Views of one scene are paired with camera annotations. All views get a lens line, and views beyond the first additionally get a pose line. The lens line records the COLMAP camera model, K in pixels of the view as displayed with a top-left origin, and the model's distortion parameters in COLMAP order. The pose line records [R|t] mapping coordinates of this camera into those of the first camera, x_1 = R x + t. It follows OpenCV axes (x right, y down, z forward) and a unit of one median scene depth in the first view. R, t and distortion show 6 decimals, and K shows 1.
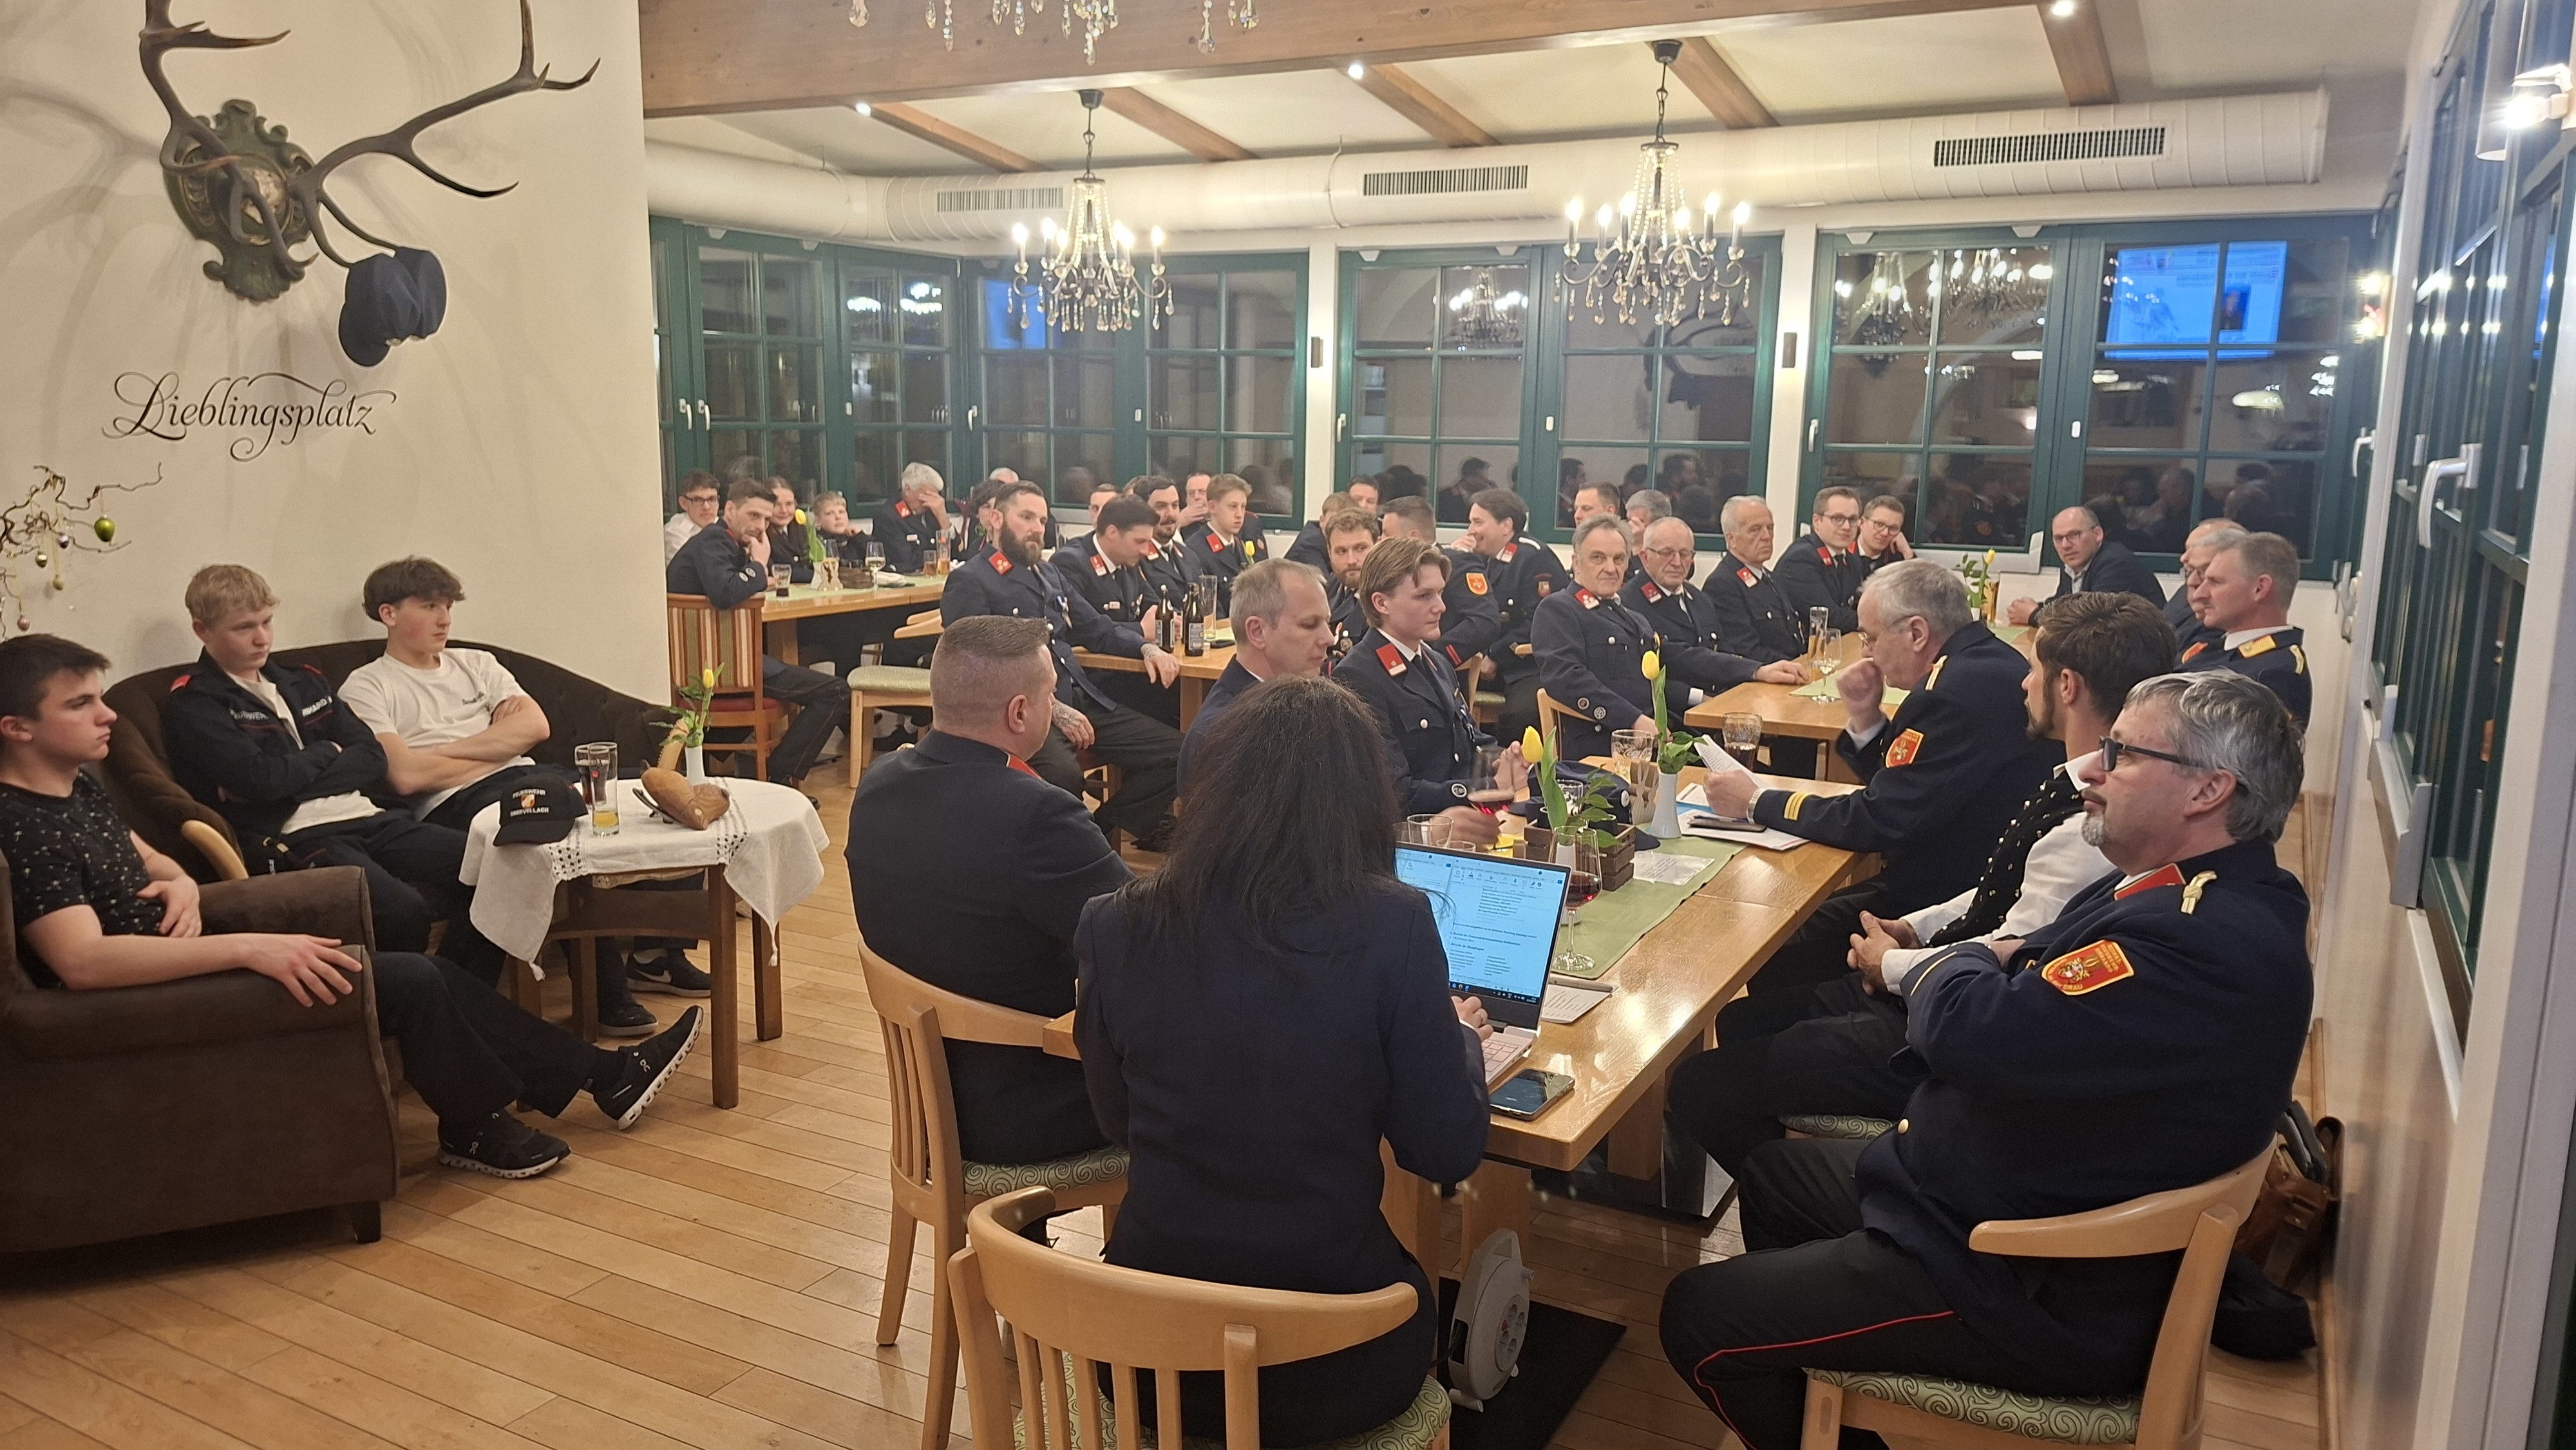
lens RADIAL K [[1687.1, 0, 1294.5], [0, 1687.1, 682.6], [0, 0, 1]] dist [0.038174, -0.072929]
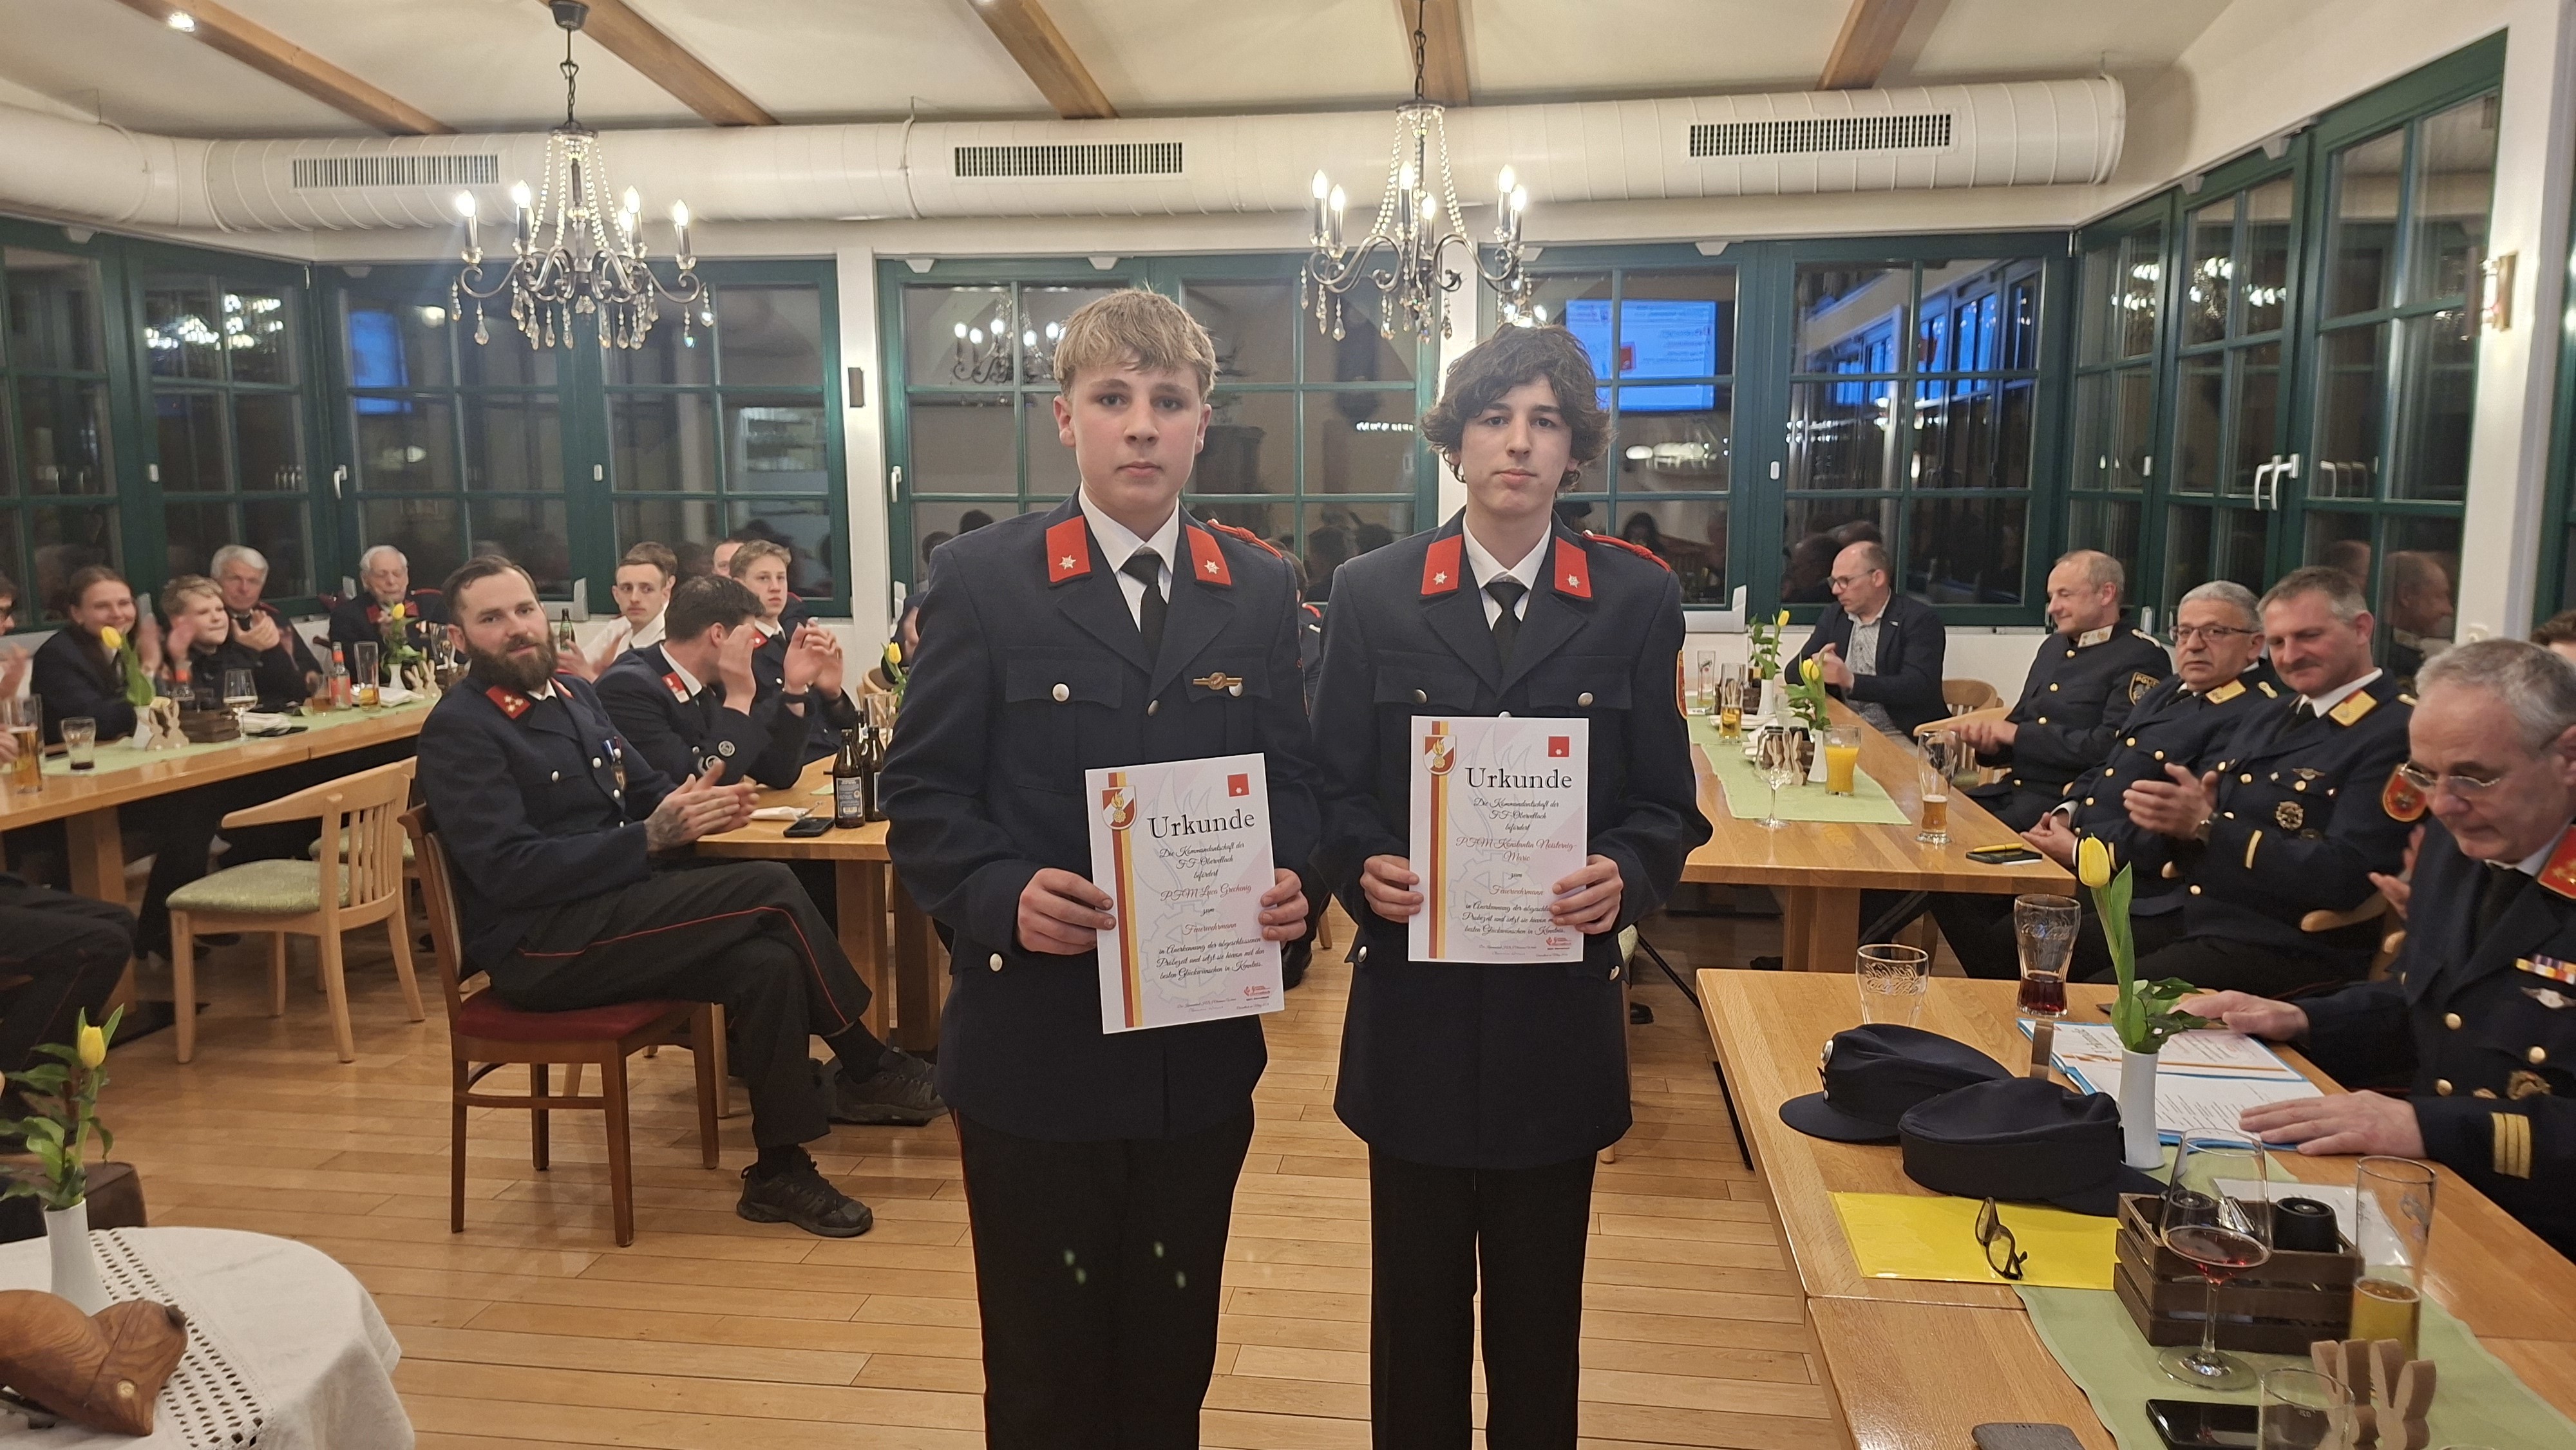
lens RADIAL K [[1687.1, 0, 1294.5], [0, 1687.1, 682.6], [0, 0, 1]] dist [0.038174, -0.072929]
pose [[0.928745, -0.064621, 0.365044, -0.102466], [0.077934, 0.996719, -0.021838, -0.029887], [-0.362435, 0.048732, 0.930734, 0.228698]]
